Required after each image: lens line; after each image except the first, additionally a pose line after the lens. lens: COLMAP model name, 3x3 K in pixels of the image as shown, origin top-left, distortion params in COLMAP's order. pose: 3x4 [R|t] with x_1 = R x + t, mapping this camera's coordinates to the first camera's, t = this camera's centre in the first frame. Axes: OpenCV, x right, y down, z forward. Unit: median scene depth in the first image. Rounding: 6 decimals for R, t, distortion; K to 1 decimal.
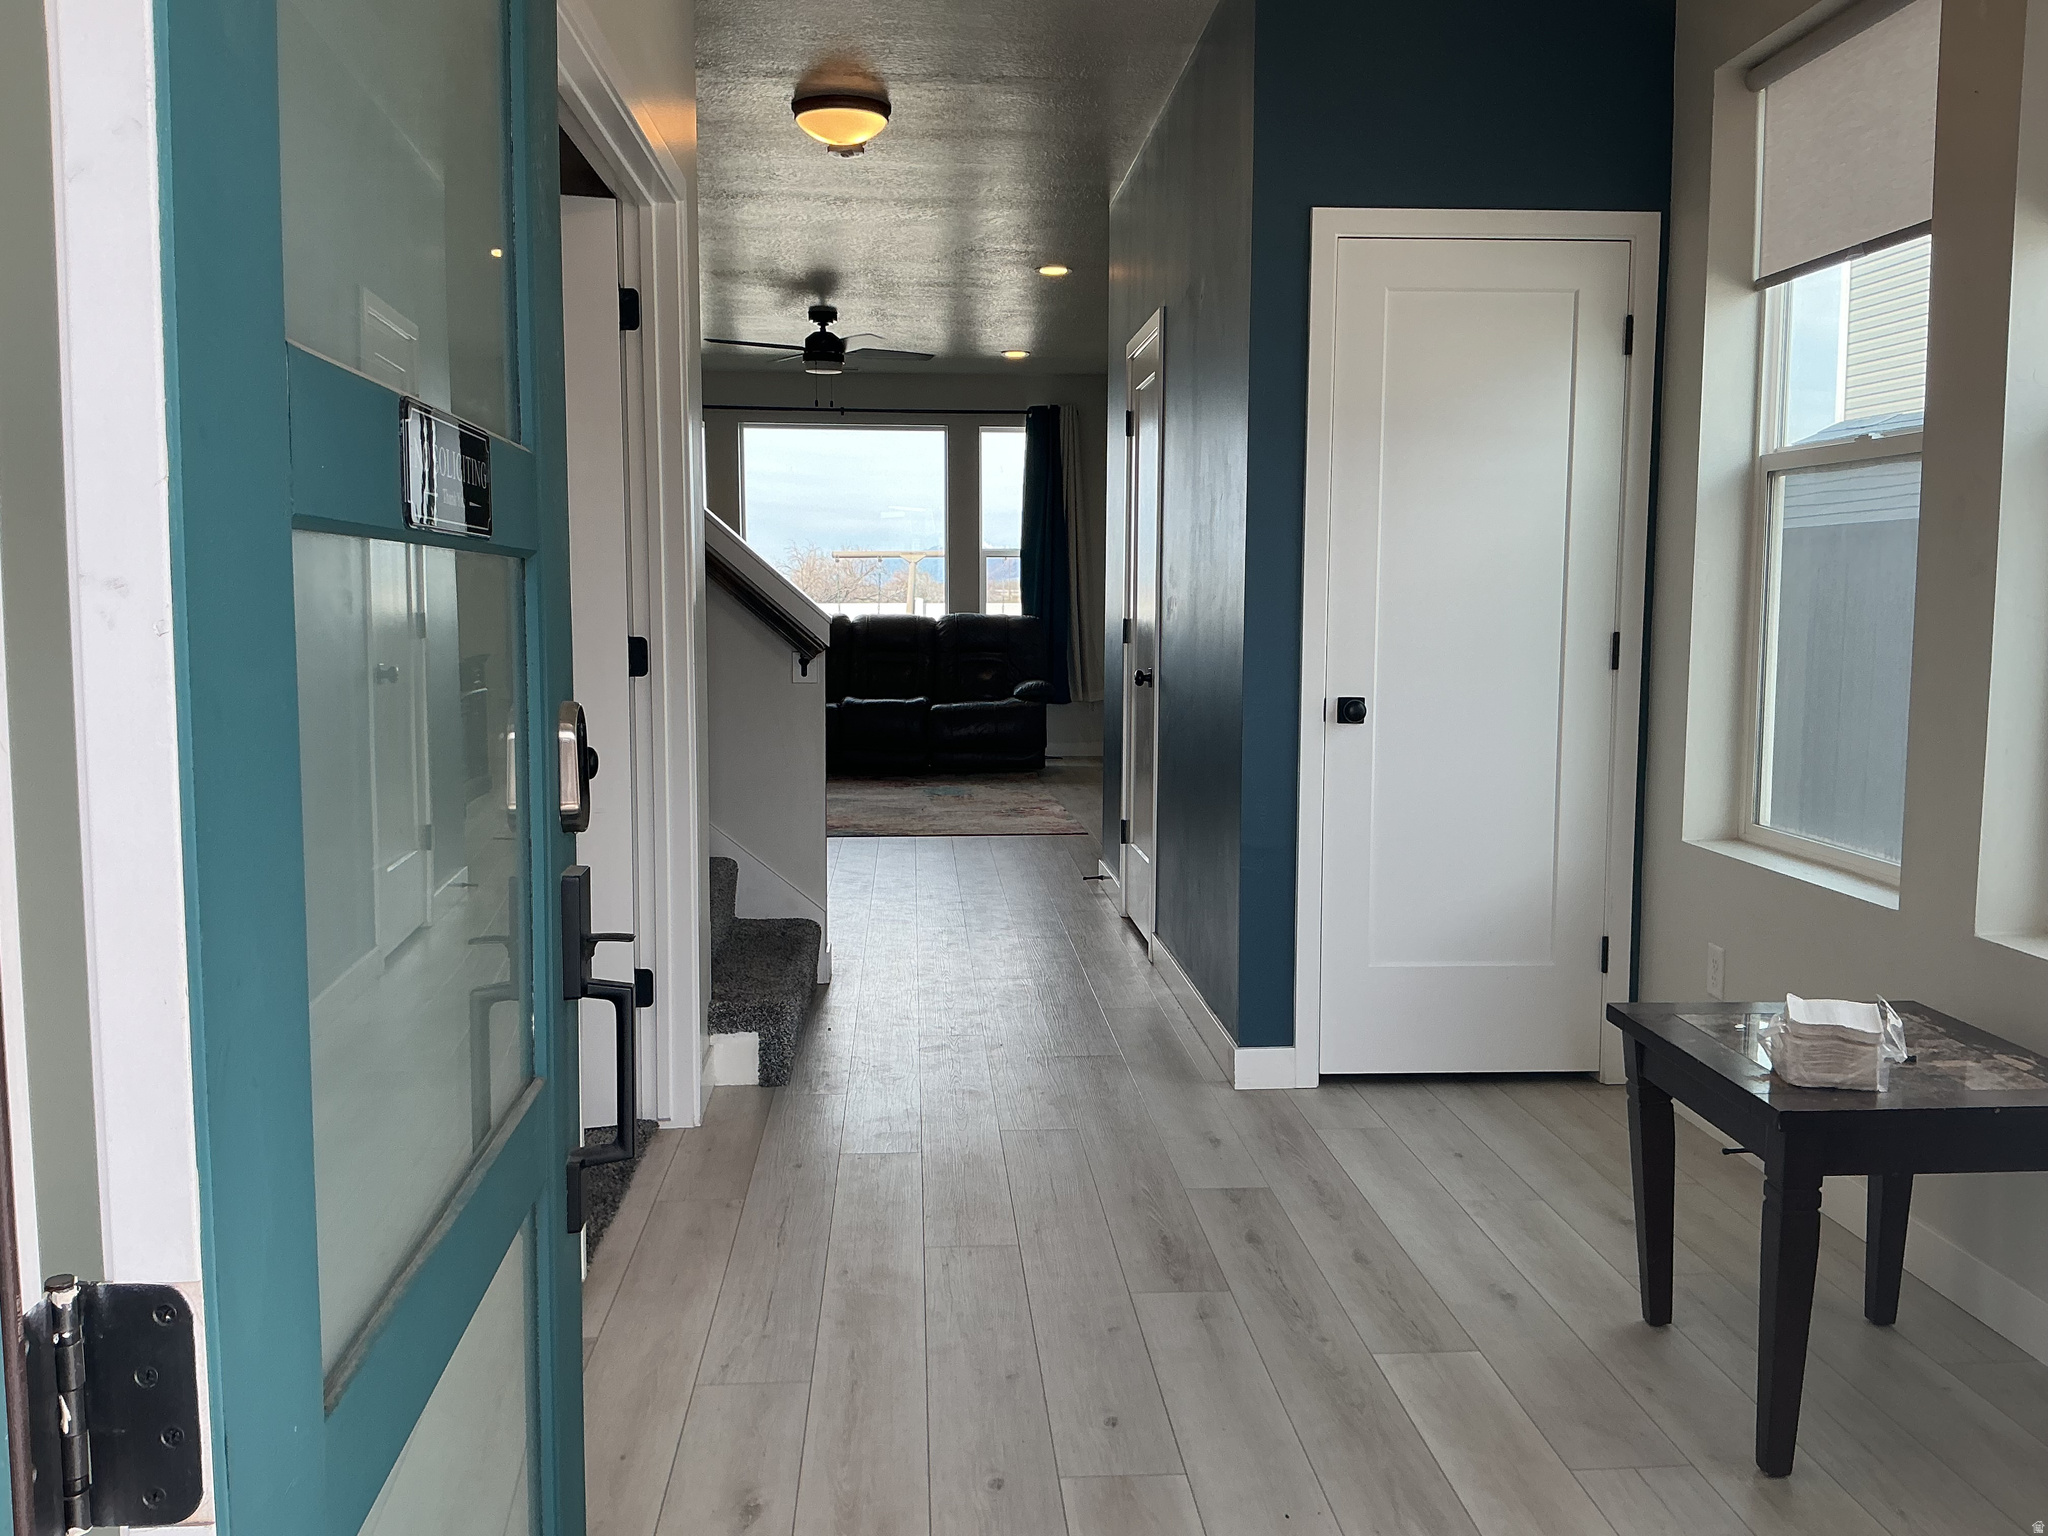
lens RADIAL K [[1690.6, 0, 1024.0], [0, 1690.6, 768.0], [0, 0, 1]] dist [0.119569, -0.249167]
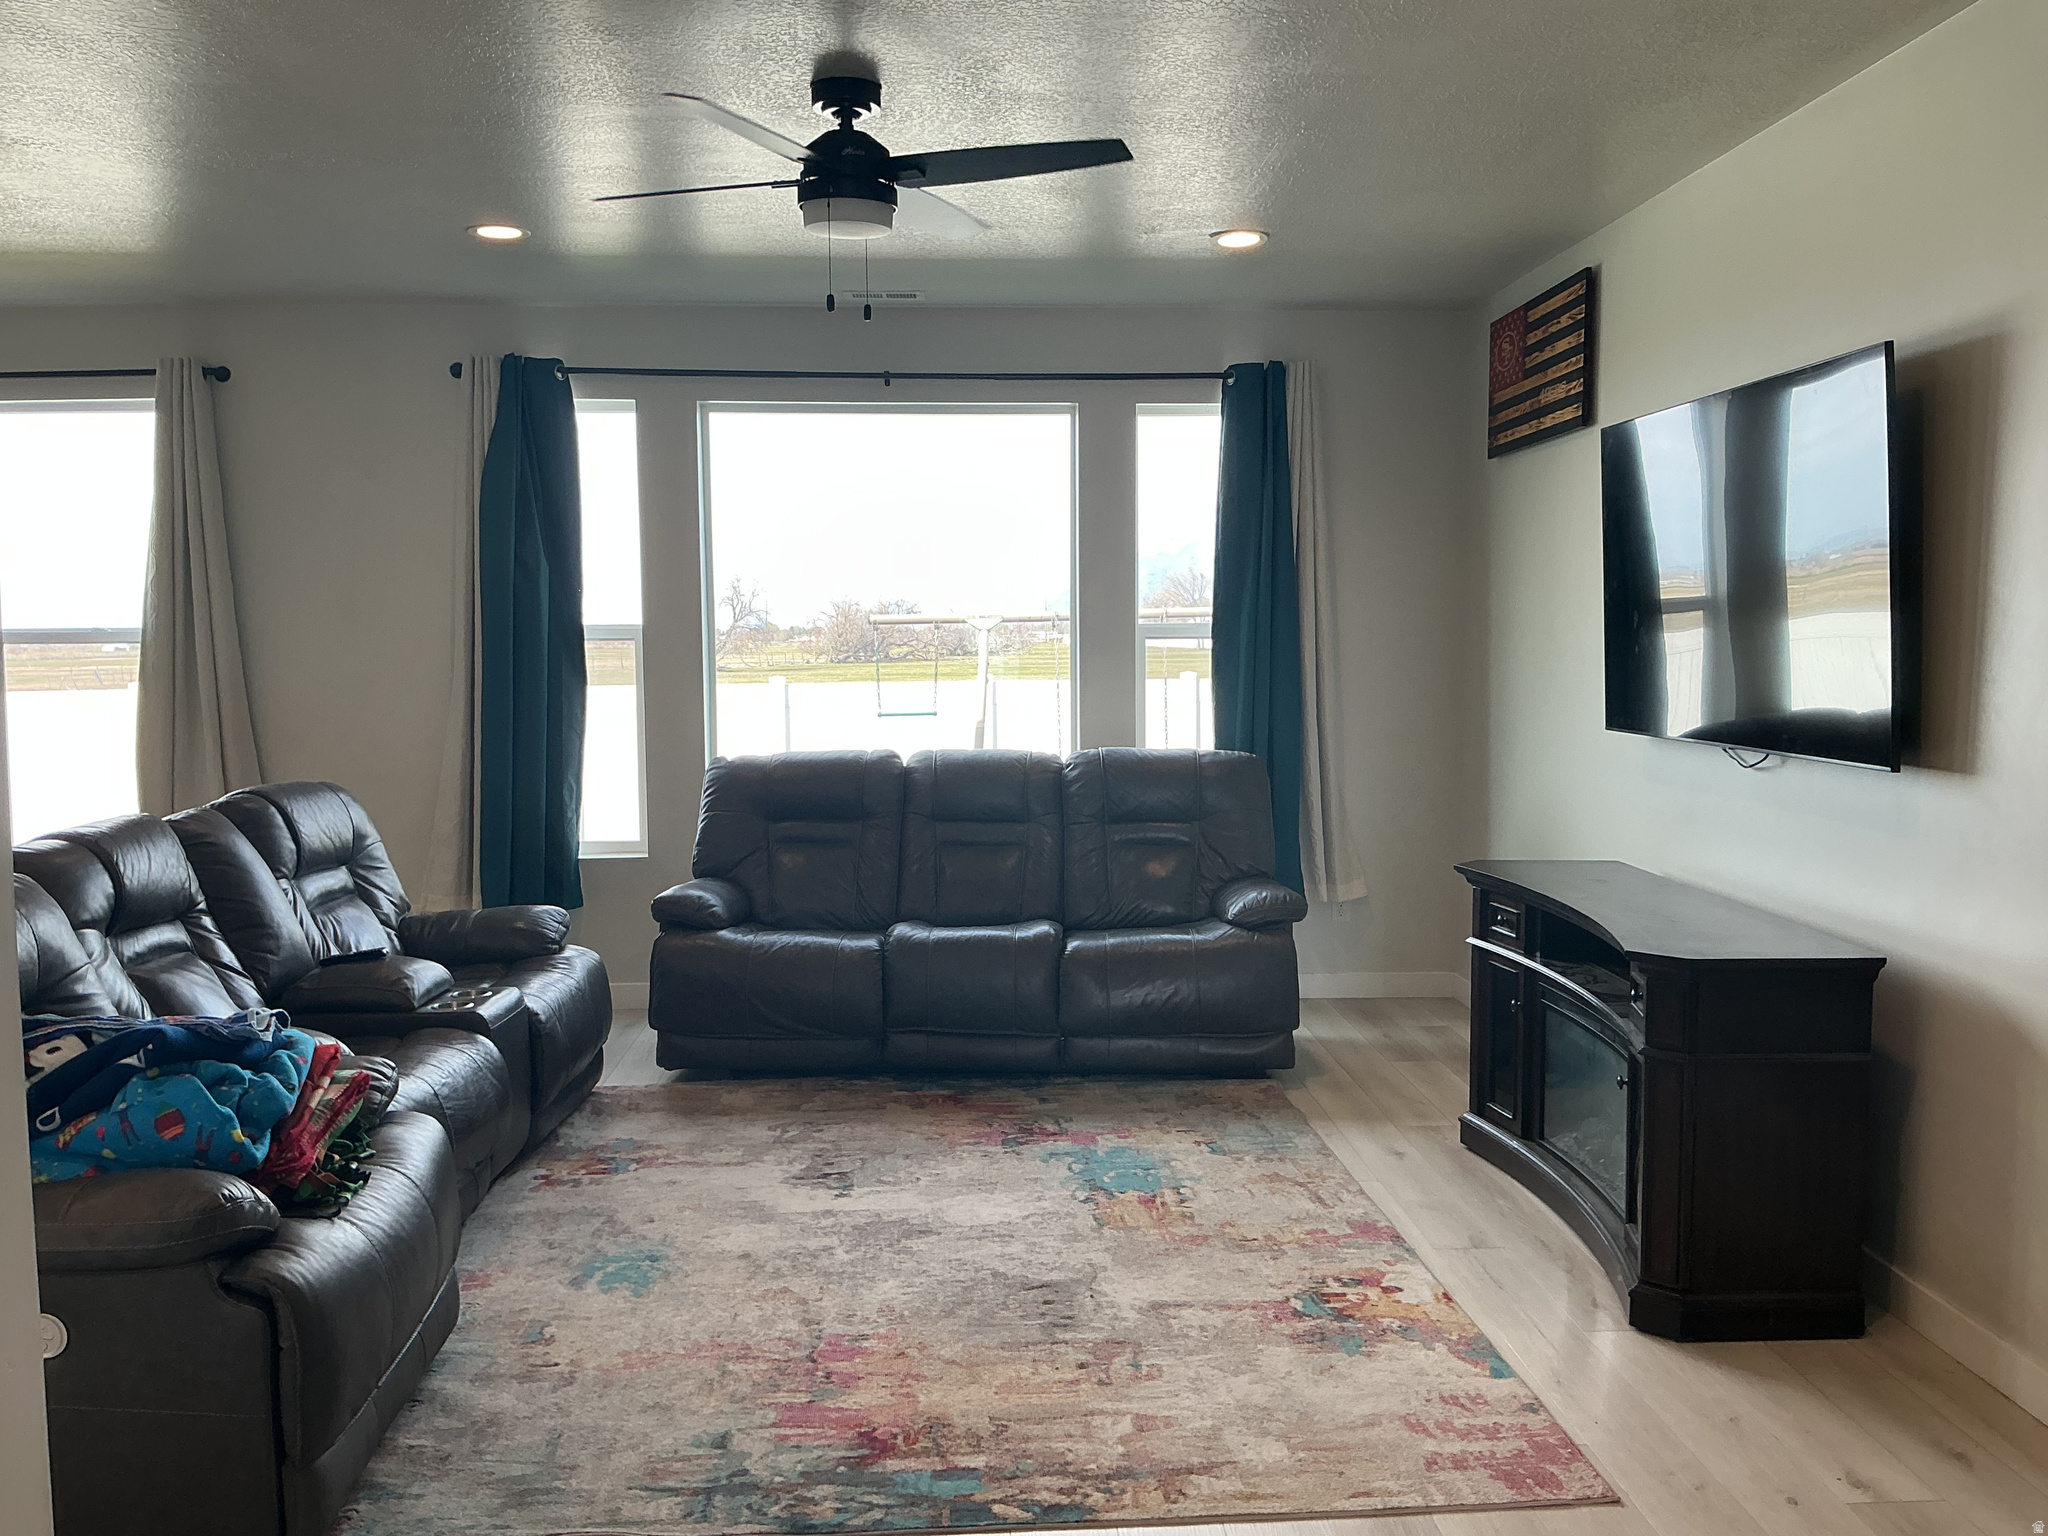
lens RADIAL K [[1690.6, 0, 1024.0], [0, 1690.6, 768.0], [0, 0, 1]] dist [0.119569, -0.249167]
pose [[0.999796, -0.011544, -0.016558, -0.054984], [0.011192, 0.999712, -0.021220, -0.074272], [0.016798, 0.021030, 0.999638, 0.464418]]
